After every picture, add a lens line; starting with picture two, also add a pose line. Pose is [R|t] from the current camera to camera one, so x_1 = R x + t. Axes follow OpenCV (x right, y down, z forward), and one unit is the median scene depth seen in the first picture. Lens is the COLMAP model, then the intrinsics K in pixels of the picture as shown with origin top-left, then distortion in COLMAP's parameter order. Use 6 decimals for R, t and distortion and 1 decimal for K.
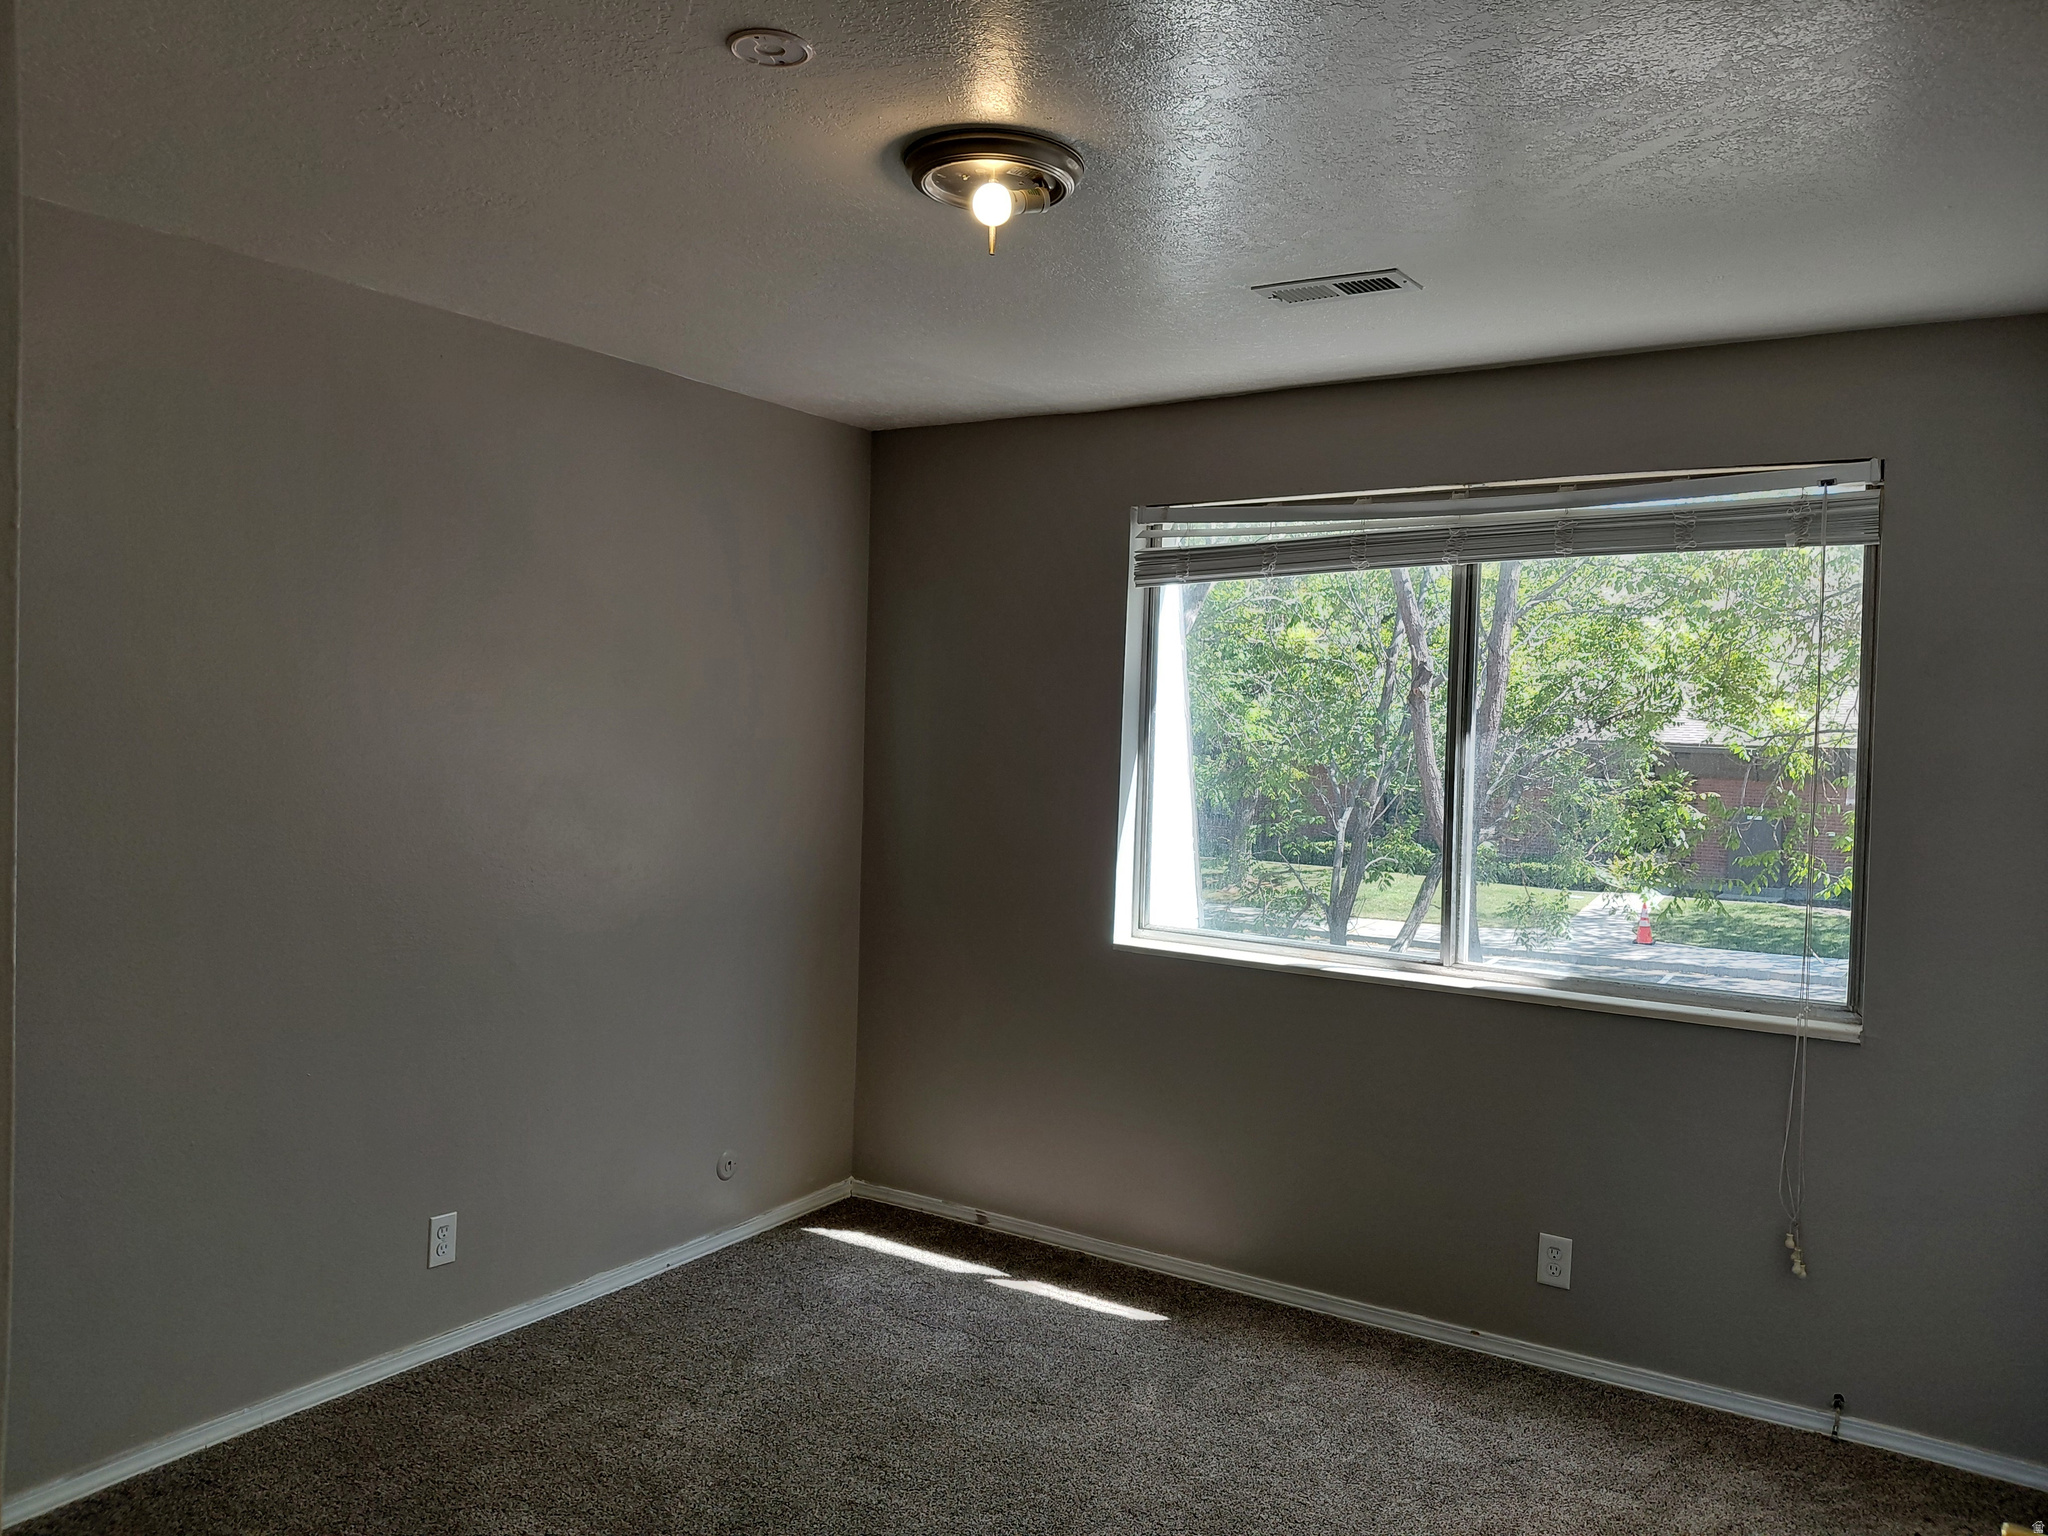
lens RADIAL K [[1547.6, 0, 1023.3], [0, 1547.6, 748.1], [0, 0, 1]] dist [0.039474, -0.086328]
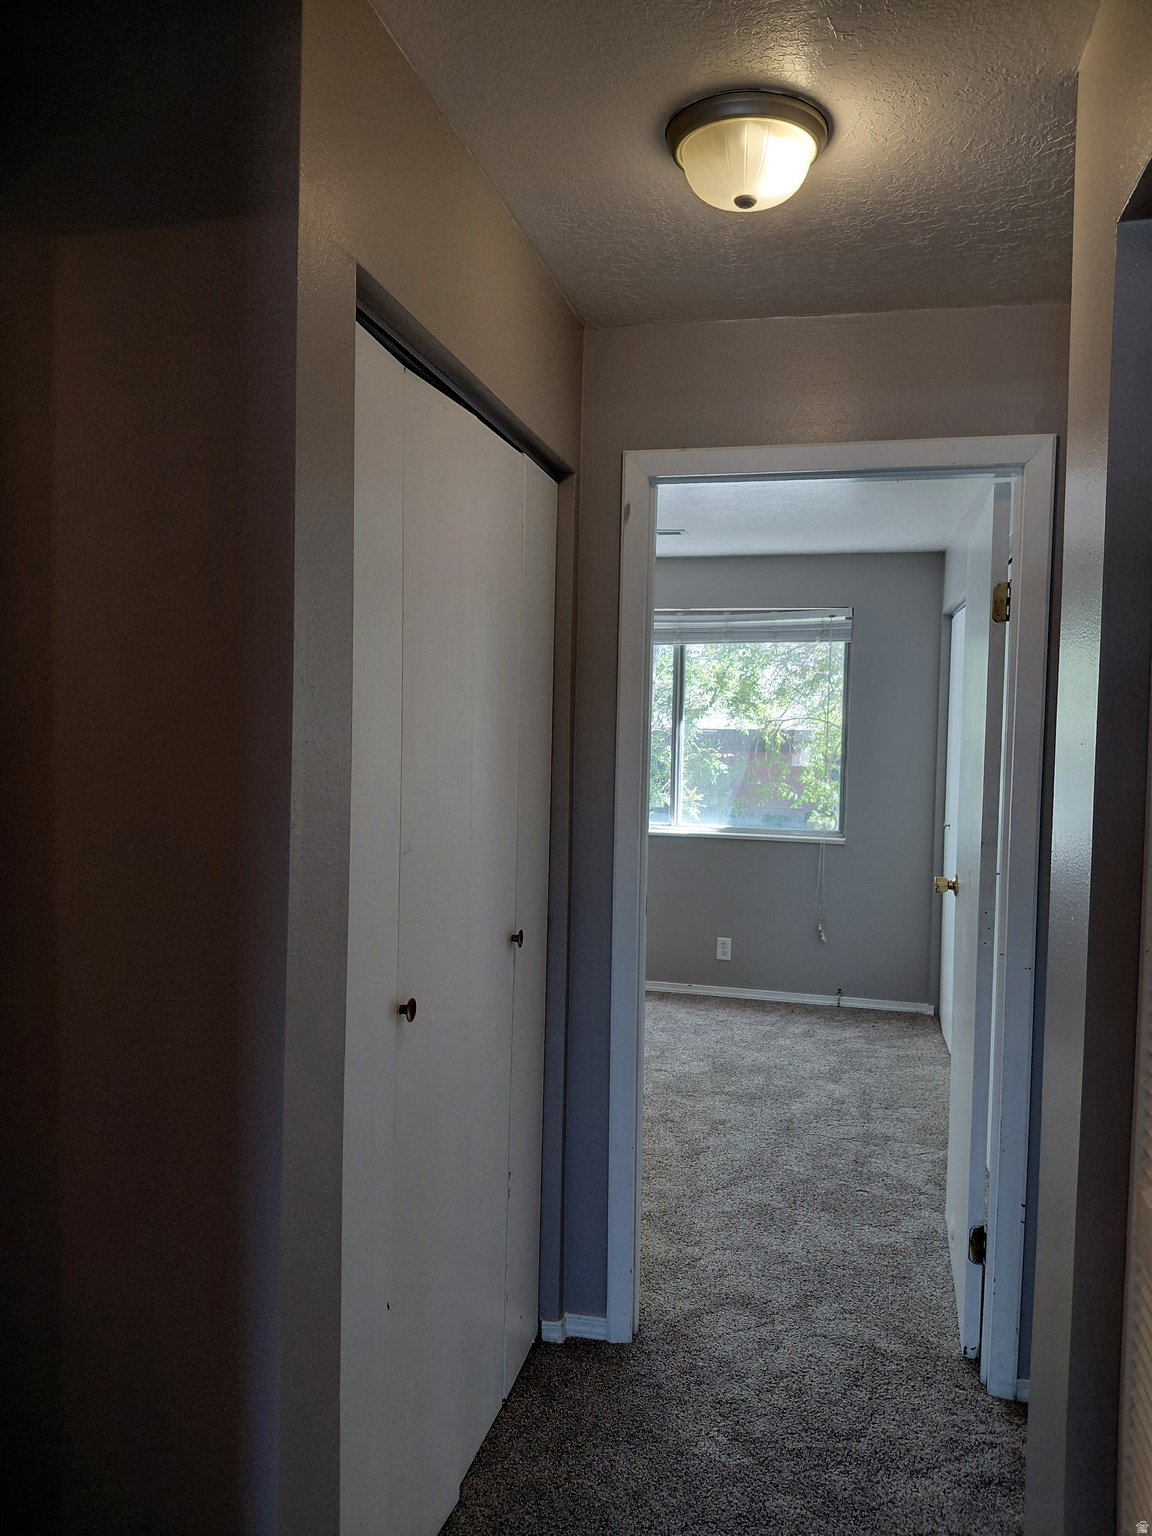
lens RADIAL K [[1118.3, 0, 576.0], [0, 1118.3, 768.0], [0, 0, 1]] dist [0.142264, -0.307389]
pose [[0.946969, -0.019154, 0.320754, -0.427380], [0.010271, 0.999516, 0.029364, 0.010948], [-0.321161, -0.024513, 0.946707, -0.541331]]
